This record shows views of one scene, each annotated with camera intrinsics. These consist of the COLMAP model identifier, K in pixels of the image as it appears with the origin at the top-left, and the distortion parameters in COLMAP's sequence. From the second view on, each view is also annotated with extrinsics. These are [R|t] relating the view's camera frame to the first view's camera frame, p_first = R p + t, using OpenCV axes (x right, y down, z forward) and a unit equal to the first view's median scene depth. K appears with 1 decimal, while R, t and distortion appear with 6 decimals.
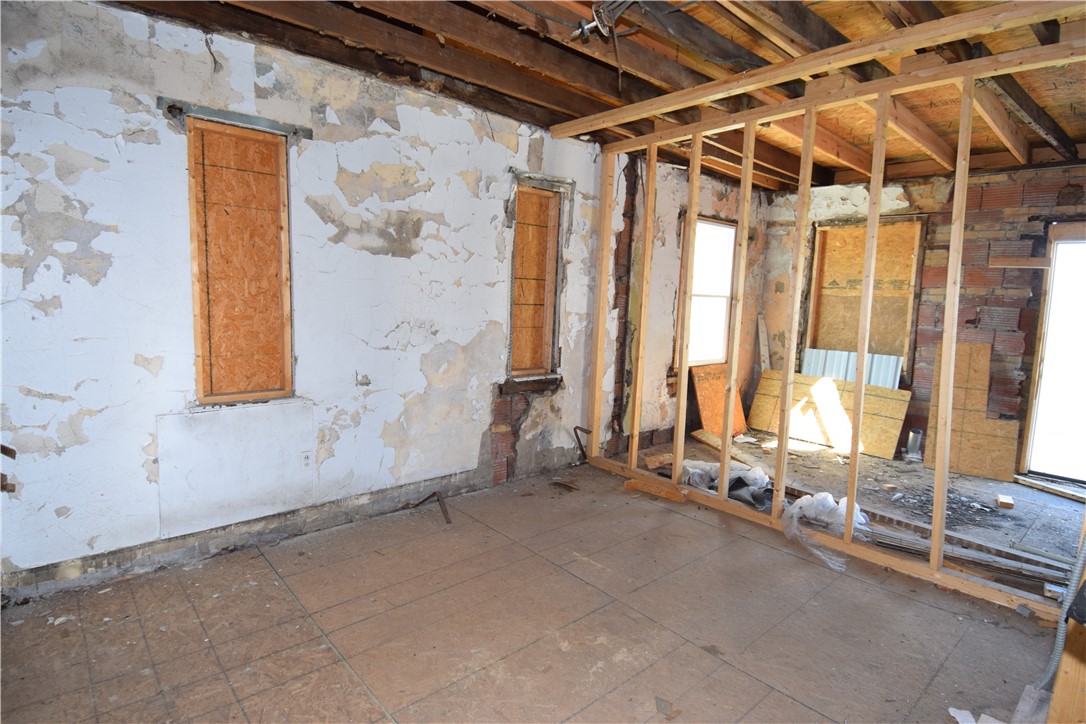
lens RADIAL K [[562.9, 0, 546.6], [0, 562.9, 363.9], [0, 0, 1]] dist [0.052851, -0.054544]
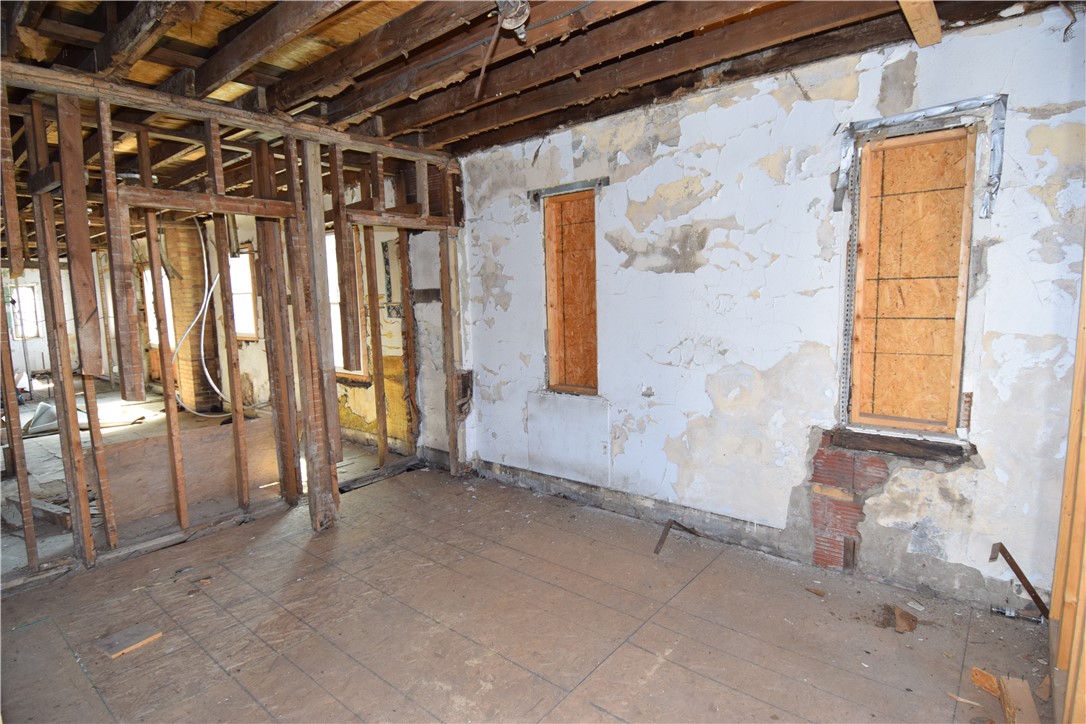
lens RADIAL K [[562.9, 0, 546.6], [0, 562.9, 363.9], [0, 0, 1]] dist [0.052851, -0.054544]
pose [[0.146353, 0.080453, -0.985955, 0.608960], [-0.090861, 0.993567, 0.067587, -0.068165], [0.985051, 0.079693, 0.152721, 0.561133]]
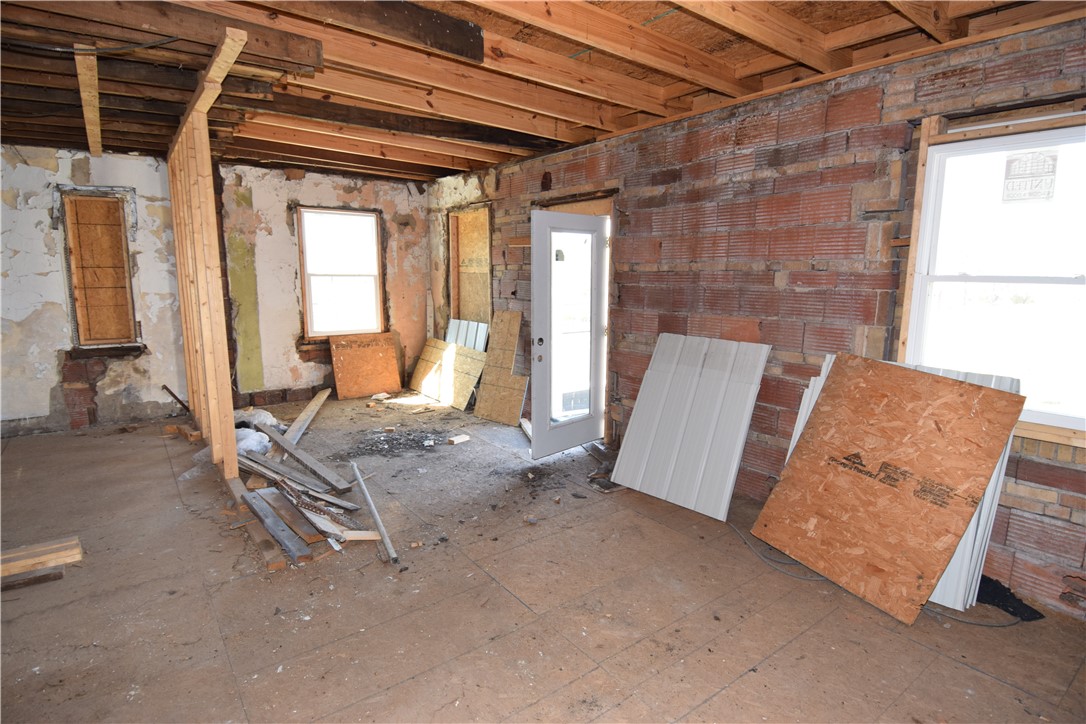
lens RADIAL K [[562.4, 0, 543.0], [0, 562.4, 362.0], [0, 0, 1]] dist [0.046335, -0.052664]
pose [[0.996180, -0.014074, -0.086179, 1.178589], [0.017277, 0.999183, 0.036540, 0.034935], [0.085595, -0.037889, 0.995609, -0.208067]]
